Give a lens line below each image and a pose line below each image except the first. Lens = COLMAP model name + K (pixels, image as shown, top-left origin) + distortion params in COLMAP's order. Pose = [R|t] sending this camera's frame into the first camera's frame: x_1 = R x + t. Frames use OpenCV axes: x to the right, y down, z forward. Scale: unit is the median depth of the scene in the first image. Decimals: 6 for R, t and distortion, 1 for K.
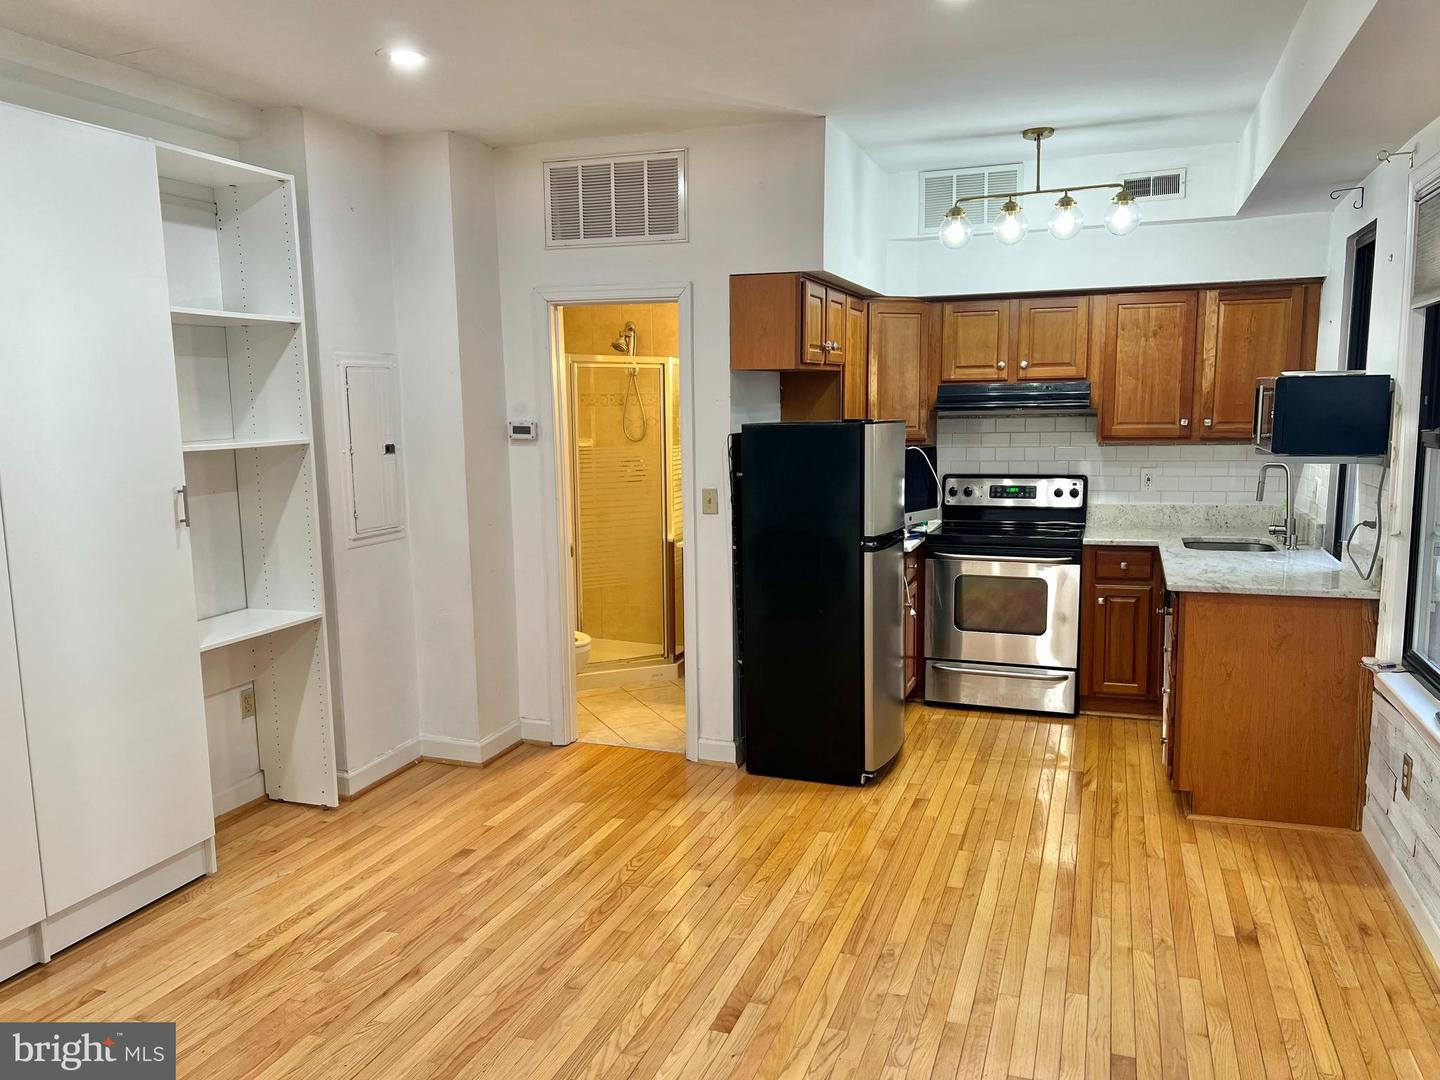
lens RADIAL K [[1089.4, 0, 714.6], [0, 1089.4, 548.8], [0, 0, 1]] dist [0.077994, -0.101783]
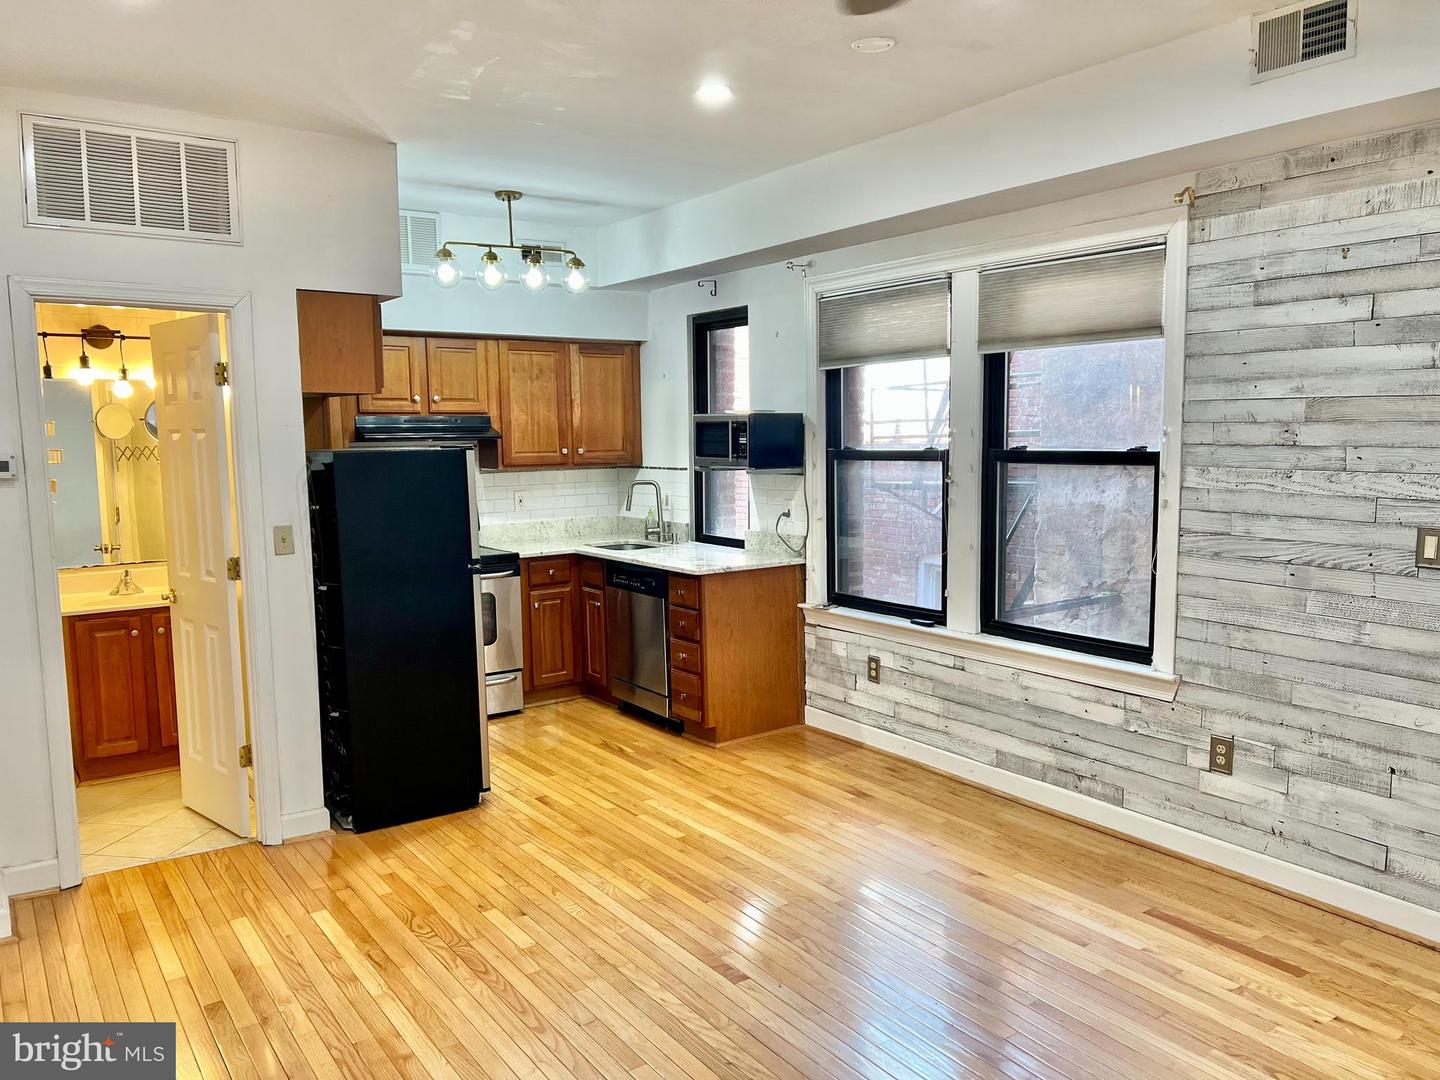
lens RADIAL K [[1089.4, 0, 714.6], [0, 1089.4, 548.8], [0, 0, 1]] dist [0.077994, -0.101783]
pose [[0.574171, -0.084300, 0.814384, -0.583918], [0.118133, 0.992807, 0.019481, -0.014617], [-0.810168, 0.085020, 0.580000, 0.223535]]
